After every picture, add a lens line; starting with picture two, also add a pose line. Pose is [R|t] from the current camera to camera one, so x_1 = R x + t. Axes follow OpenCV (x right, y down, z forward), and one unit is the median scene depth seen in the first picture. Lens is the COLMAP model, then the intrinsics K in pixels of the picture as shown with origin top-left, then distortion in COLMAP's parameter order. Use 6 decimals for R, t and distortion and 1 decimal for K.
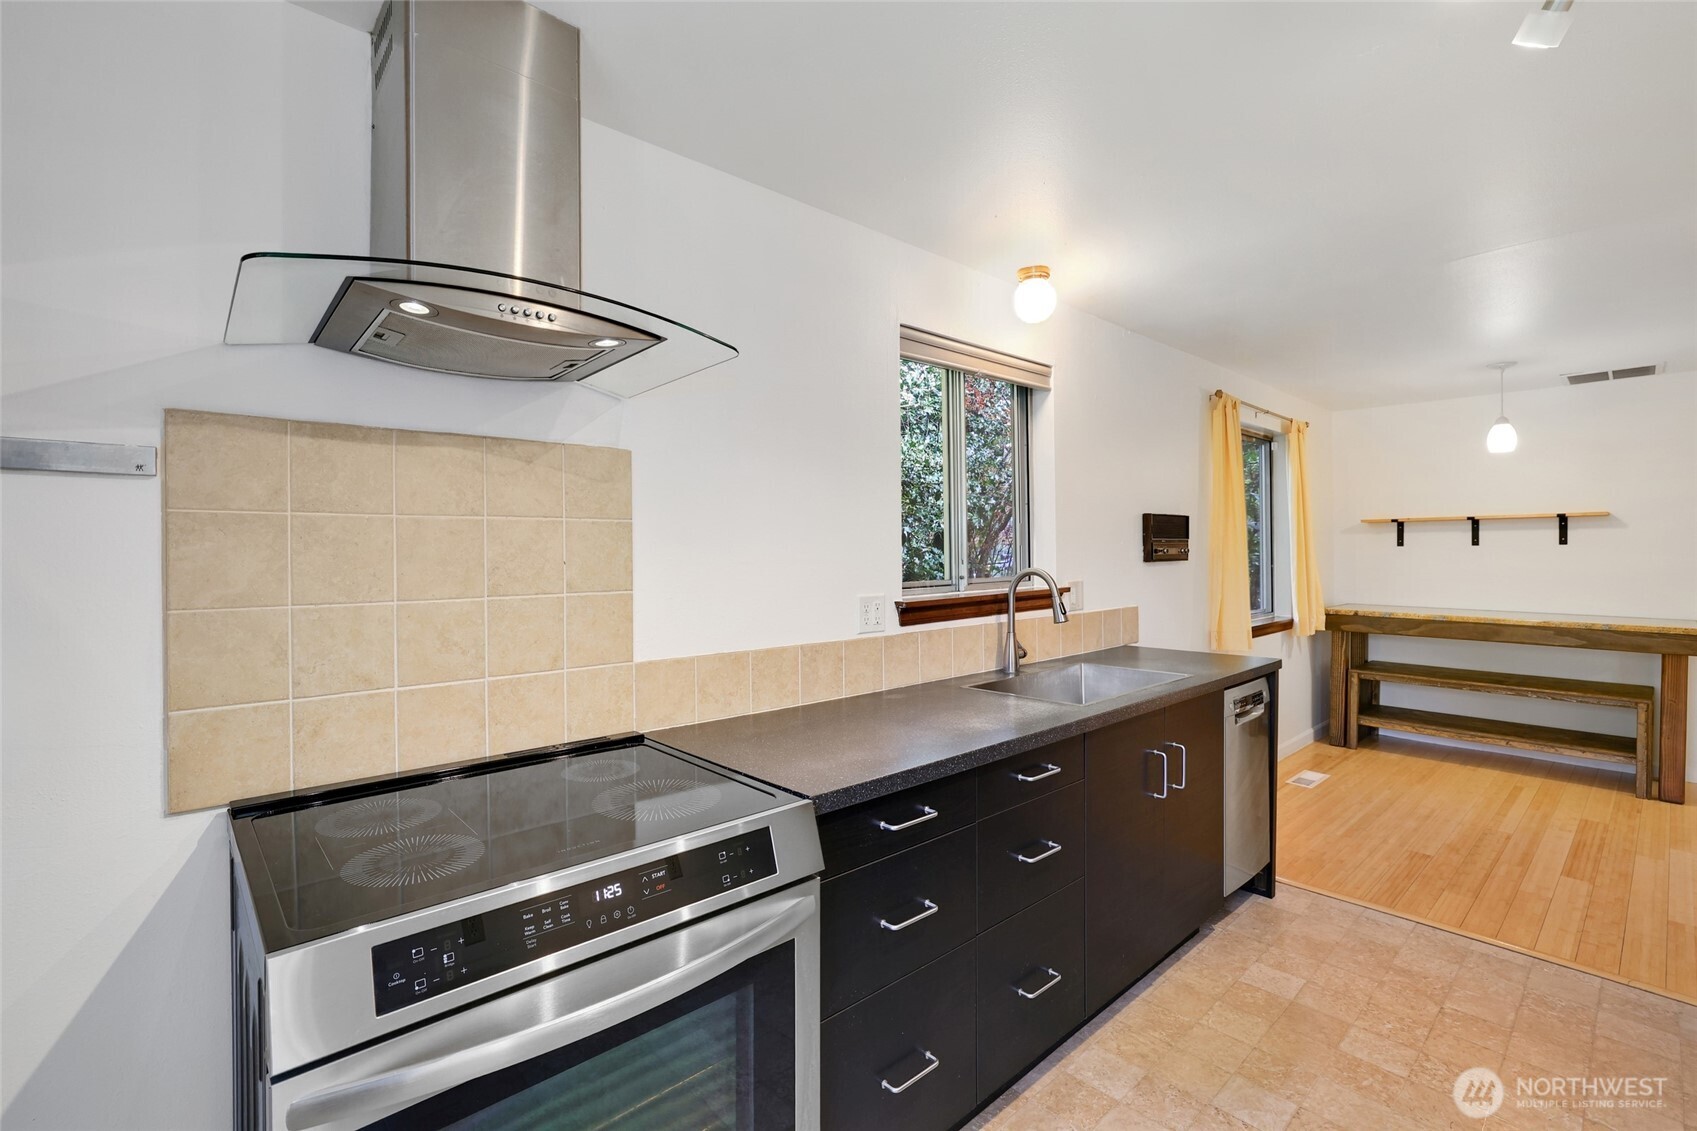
lens RADIAL K [[746.9, 0, 814.2], [0, 746.9, 556.6], [0, 0, 1]] dist [-0.049861, 0.017484]
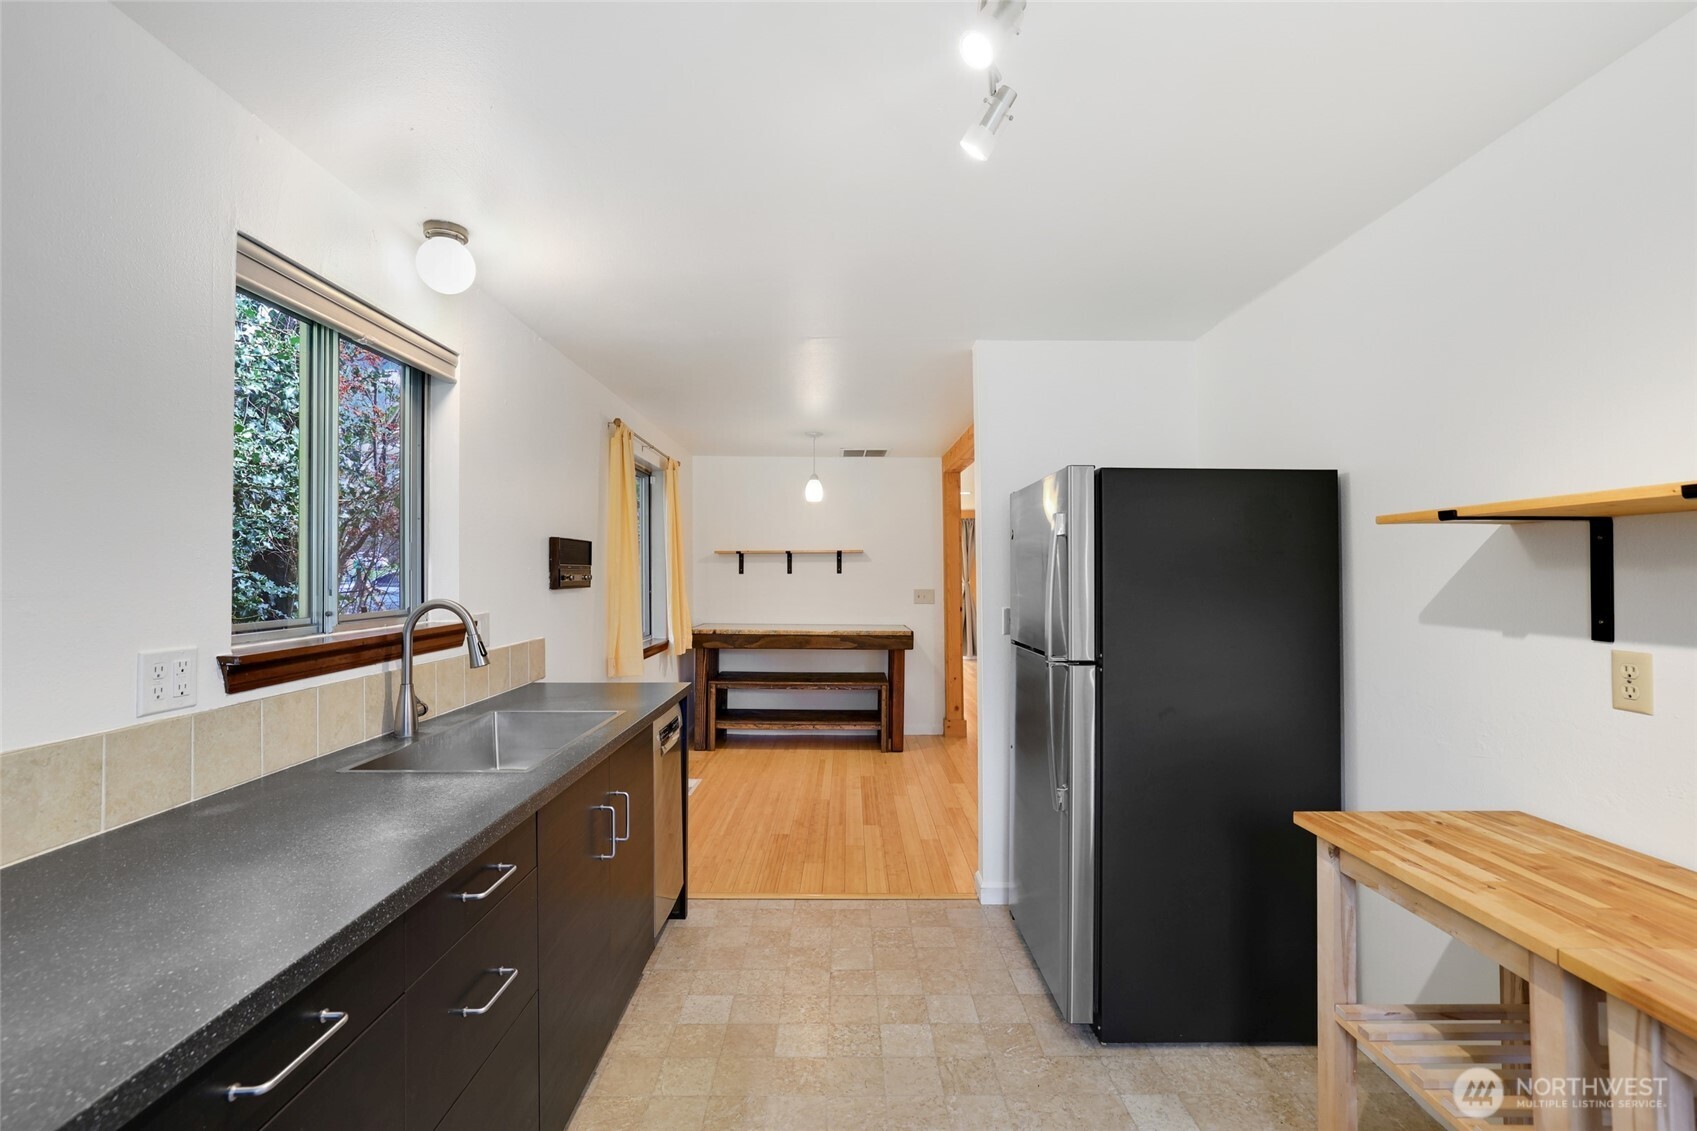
lens RADIAL K [[733.0, 0, 843.3], [0, 733.0, 558.4], [0, 0, 1]] dist [-0.043558, 0.021514]
pose [[0.646727, 0.021874, 0.762407, -0.013602], [0.003510, 0.999493, -0.031653, -0.001879], [-0.762713, 0.023147, 0.646323, 0.171121]]
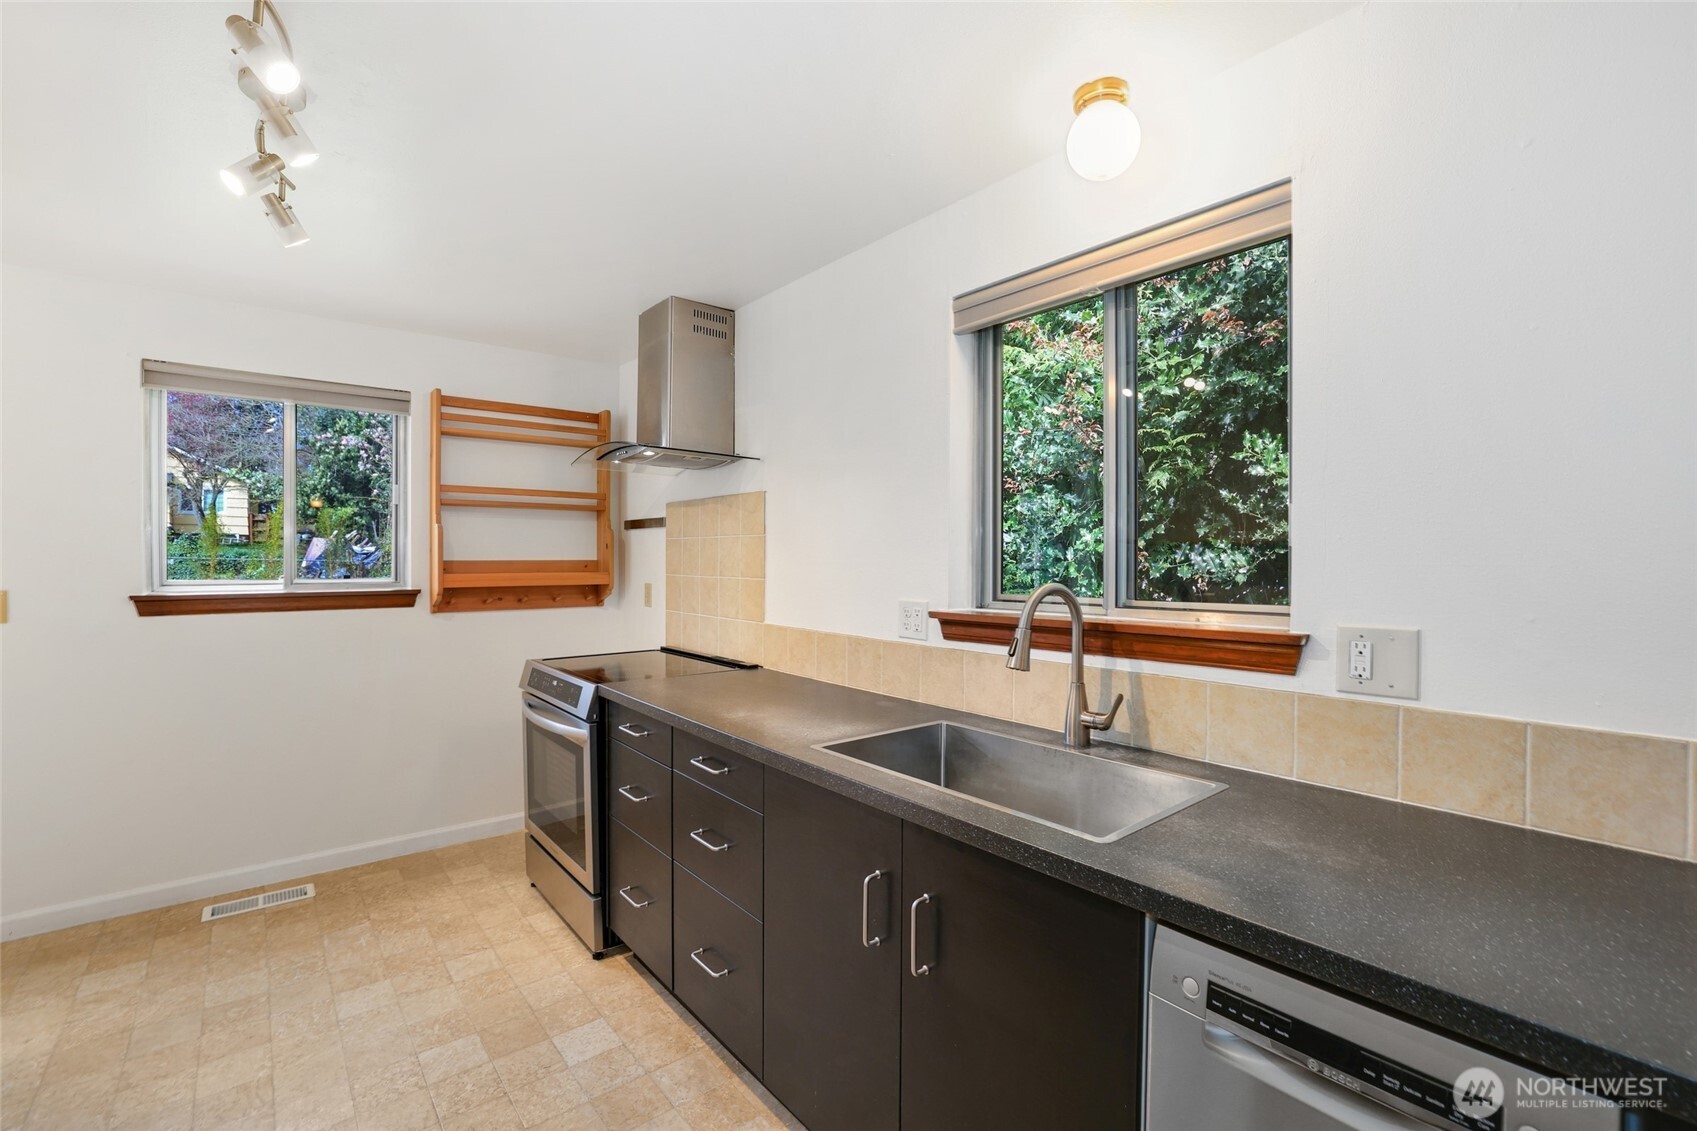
lens RADIAL K [[718.7, 0, 811.5], [0, 718.7, 571.4], [0, 0, 1]] dist [-0.047523, 0.018913]
pose [[-0.038842, 0.026583, -0.998892, 0.867857], [-0.010136, 0.999584, 0.026996, -0.008811], [0.999194, 0.011173, -0.038556, 0.773160]]
